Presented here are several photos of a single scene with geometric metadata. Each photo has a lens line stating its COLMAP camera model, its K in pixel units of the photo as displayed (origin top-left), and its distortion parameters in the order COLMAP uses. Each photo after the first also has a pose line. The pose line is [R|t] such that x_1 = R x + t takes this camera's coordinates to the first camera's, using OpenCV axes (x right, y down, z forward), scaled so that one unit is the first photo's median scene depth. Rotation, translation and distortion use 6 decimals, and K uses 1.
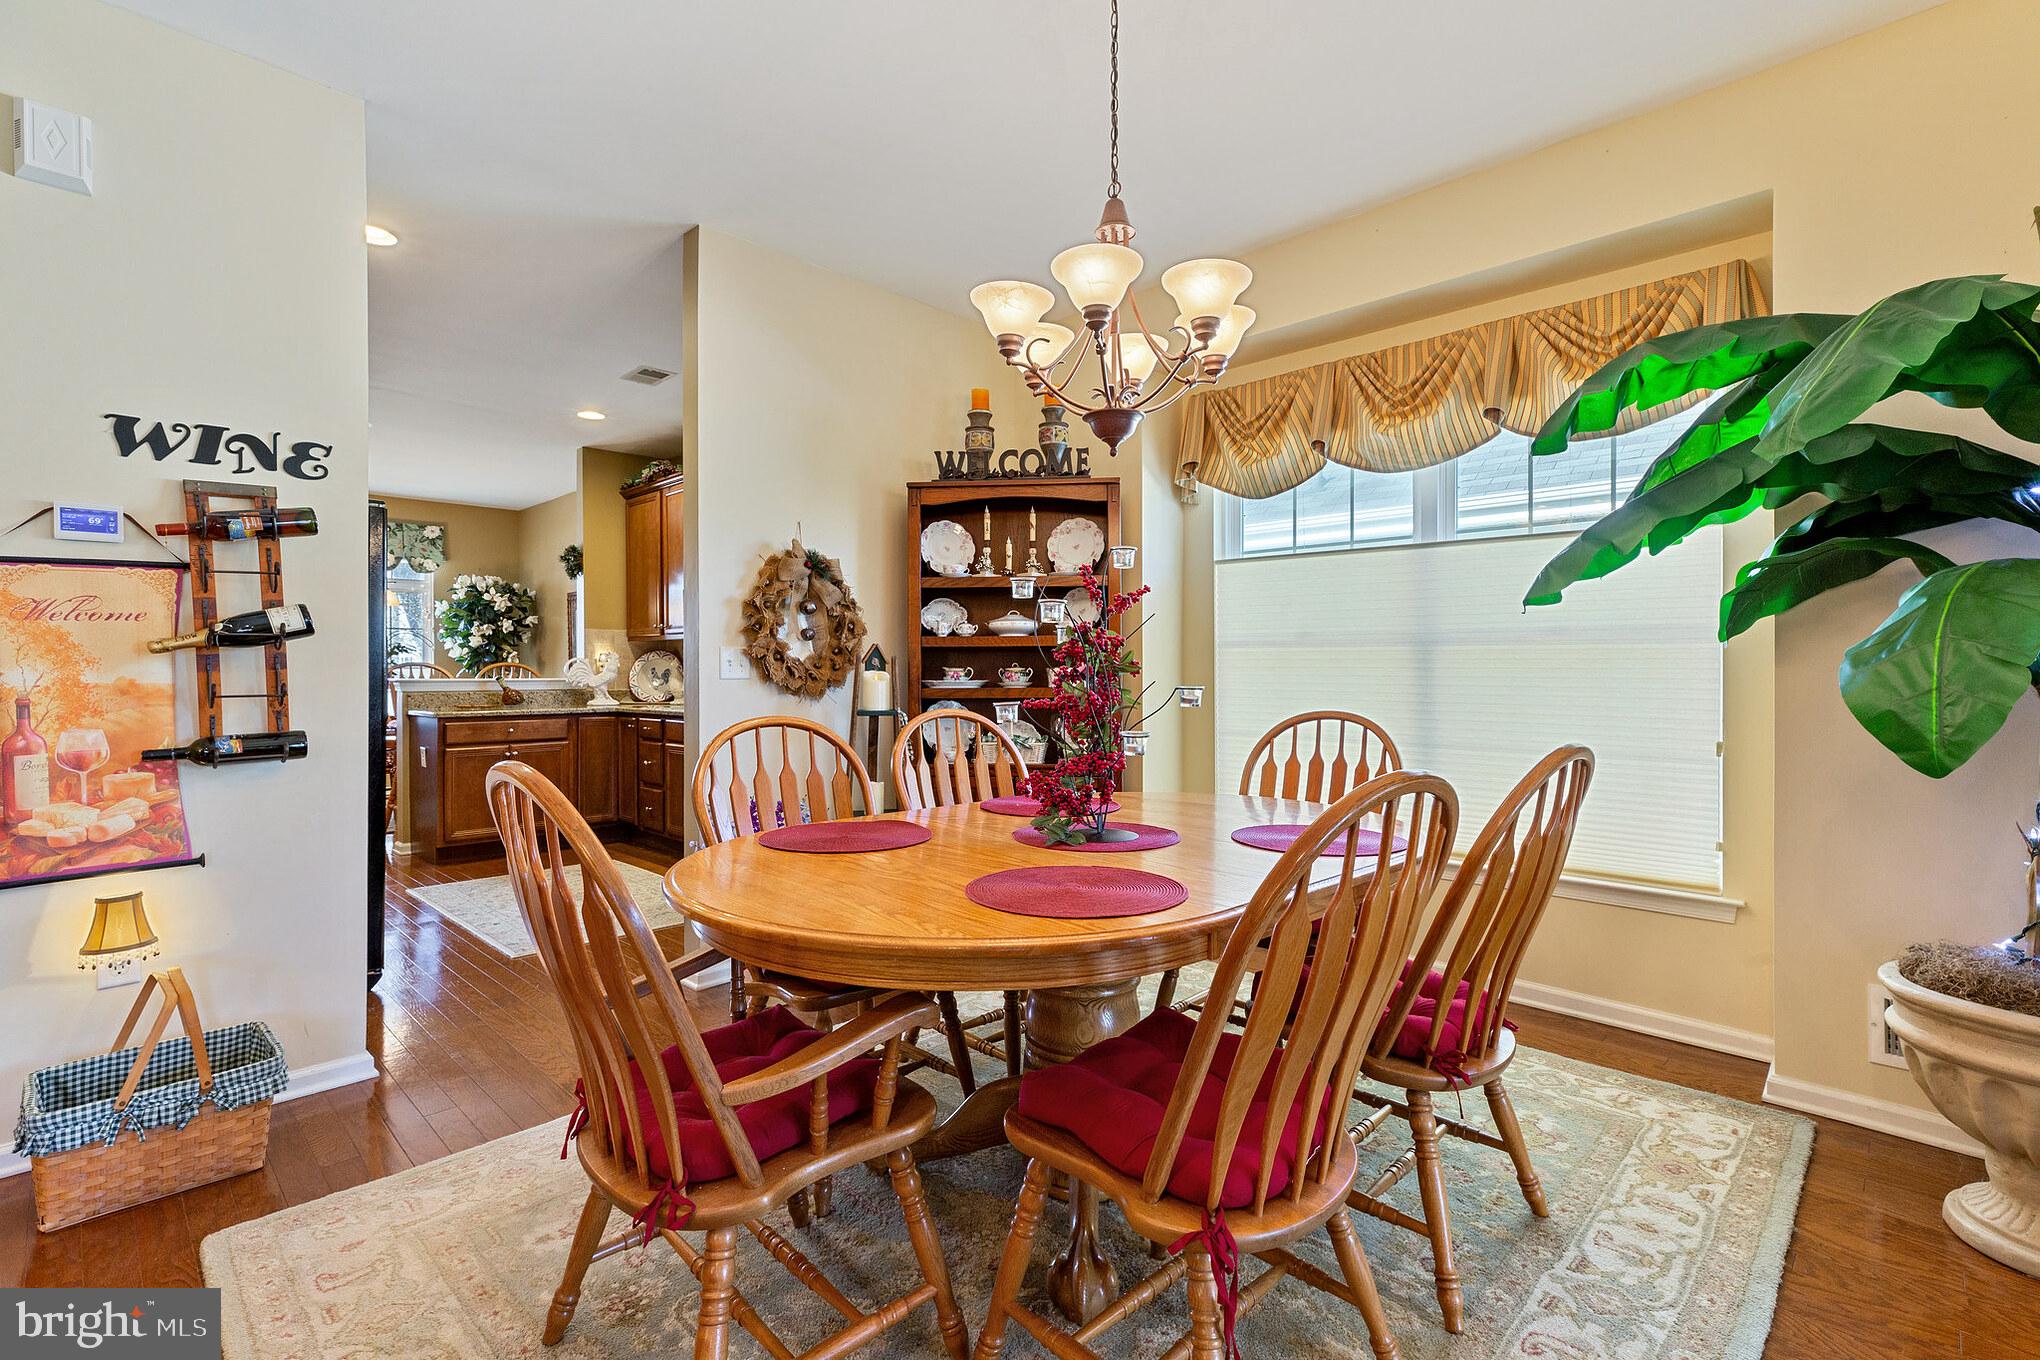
lens RADIAL K [[926.5, 0, 1033.4], [0, 926.5, 673.4], [0, 0, 1]] dist [0.002918, 0.000338]
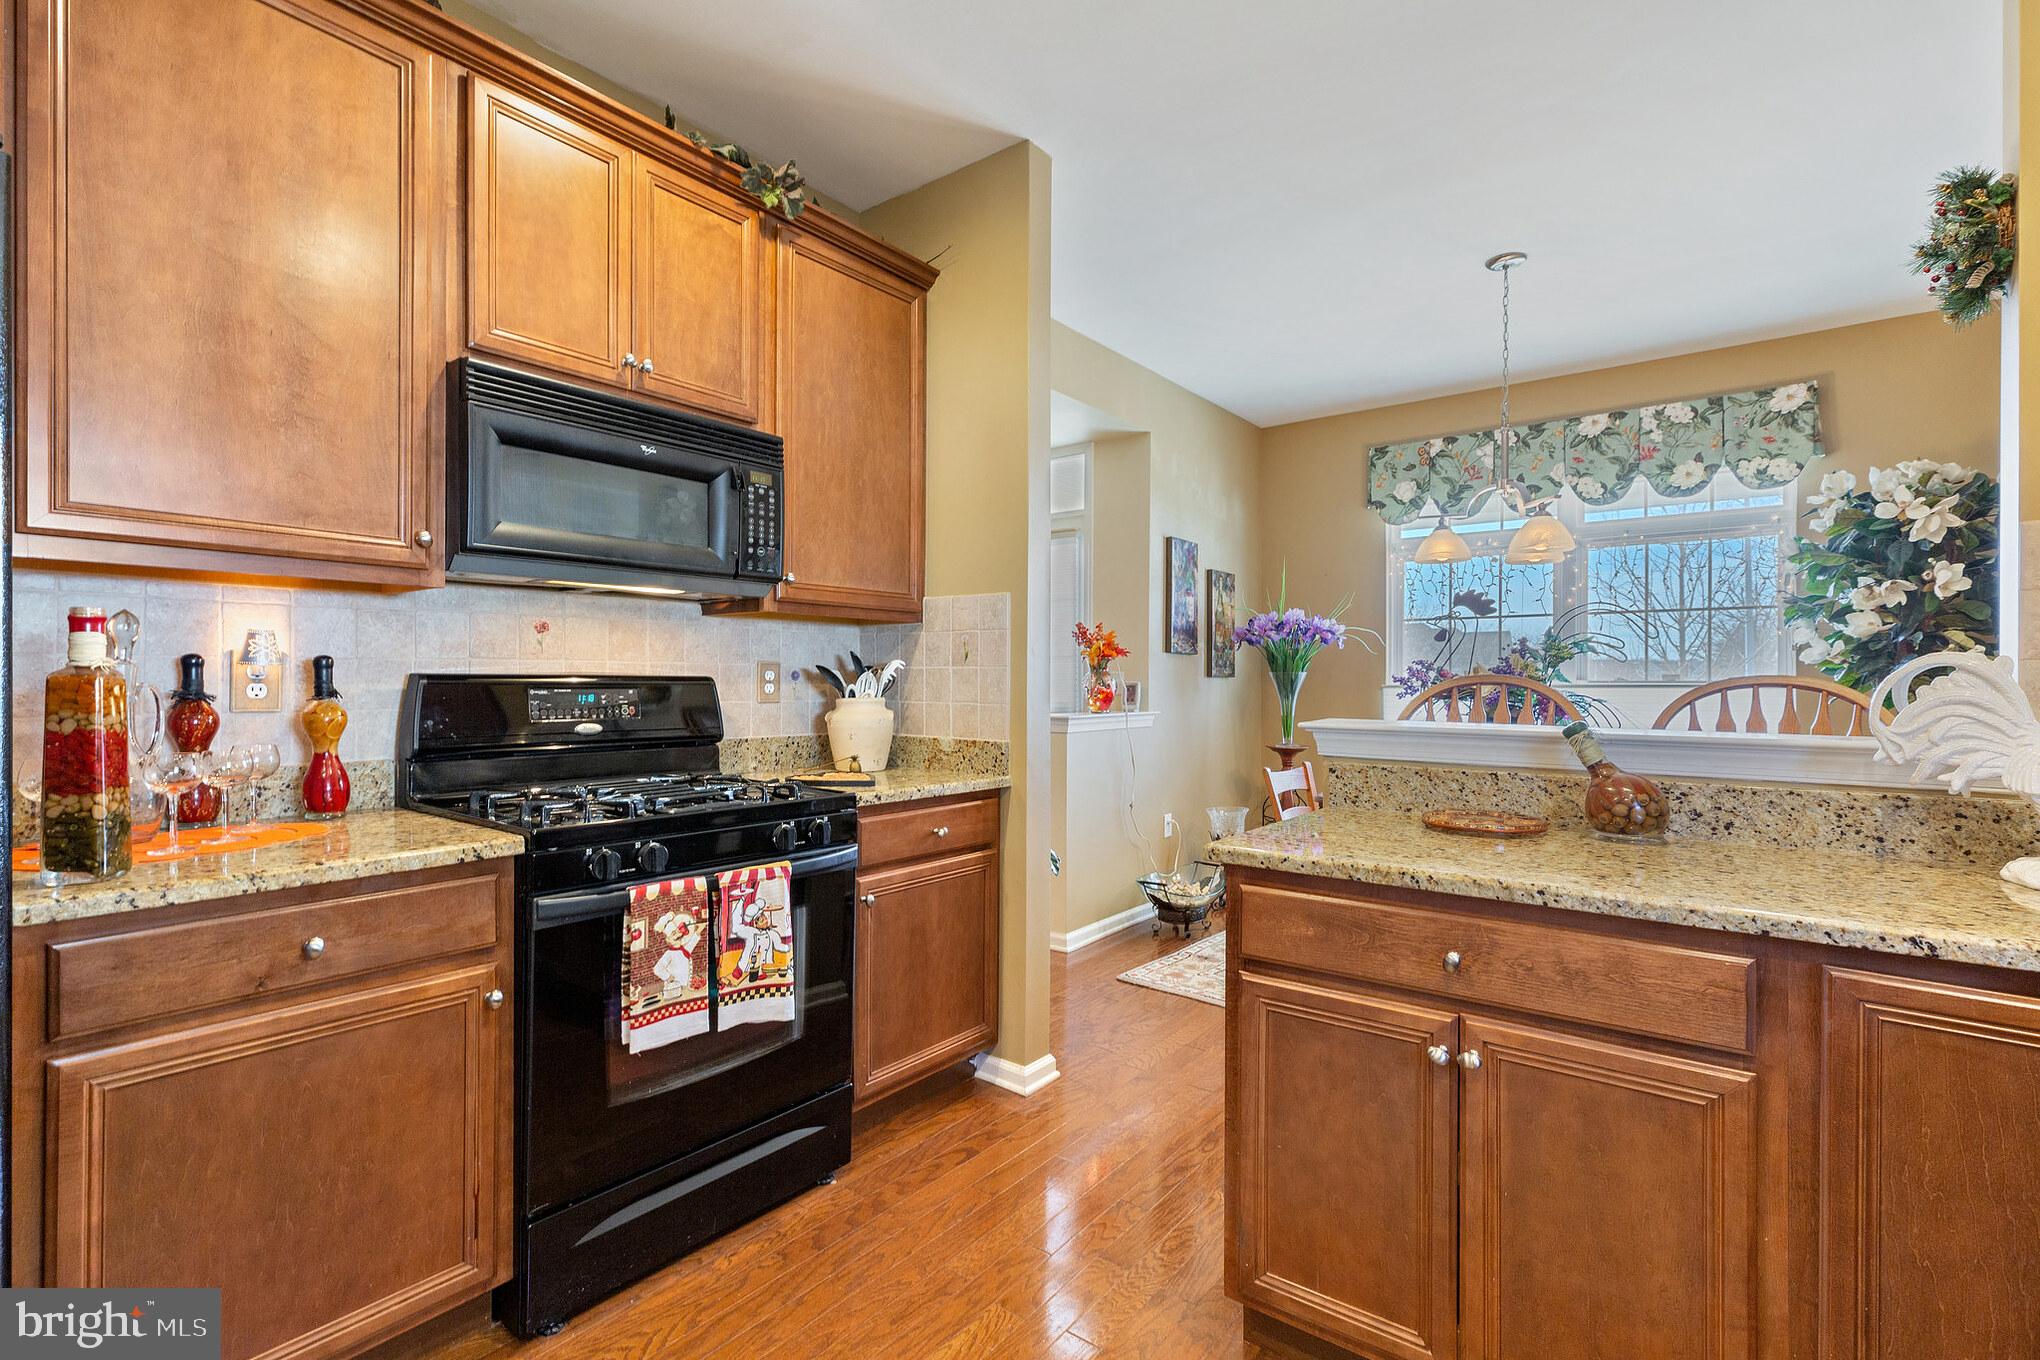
lens RADIAL K [[926.5, 0, 1013.8], [0, 926.5, 677.1], [0, 0, 1]] dist [0.002918, 0.000338]
pose [[0.104916, -0.000617, -0.994481, -0.228289], [-0.007853, 0.999968, -0.001449, -0.007100], [0.994450, 0.007961, 0.104908, 0.583384]]
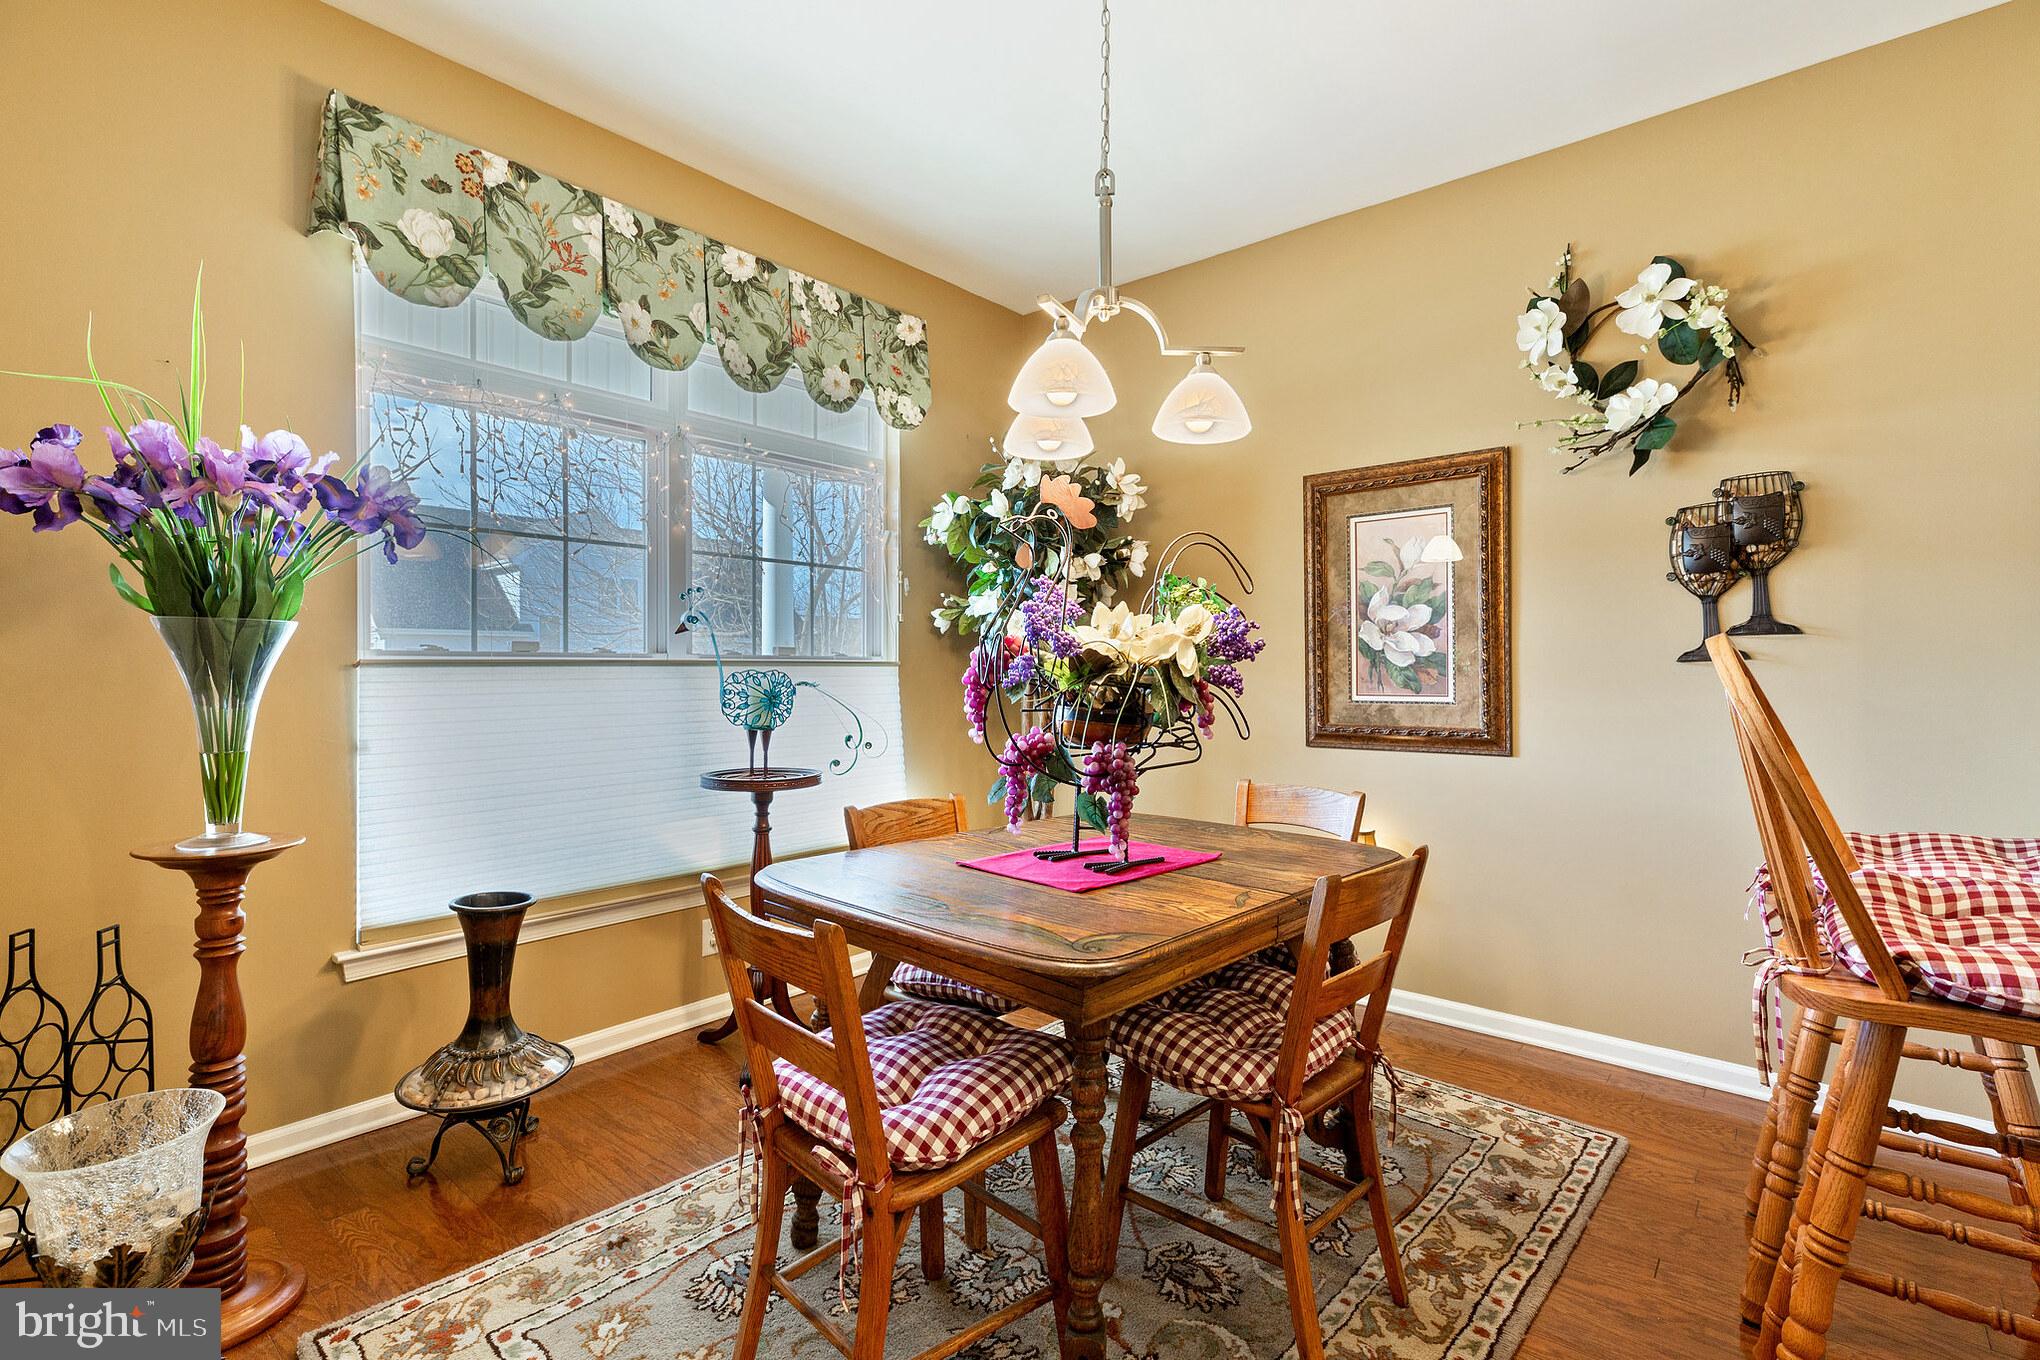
lens RADIAL K [[926.5, 0, 1050.0], [0, 926.5, 674.9], [0, 0, 1]] dist [0.002918, 0.000338]
pose [[0.998333, 0.007024, 0.057294, -0.636747], [-0.007057, 0.999975, 0.000383, -0.001156], [-0.057290, -0.000787, 0.998357, 0.613975]]
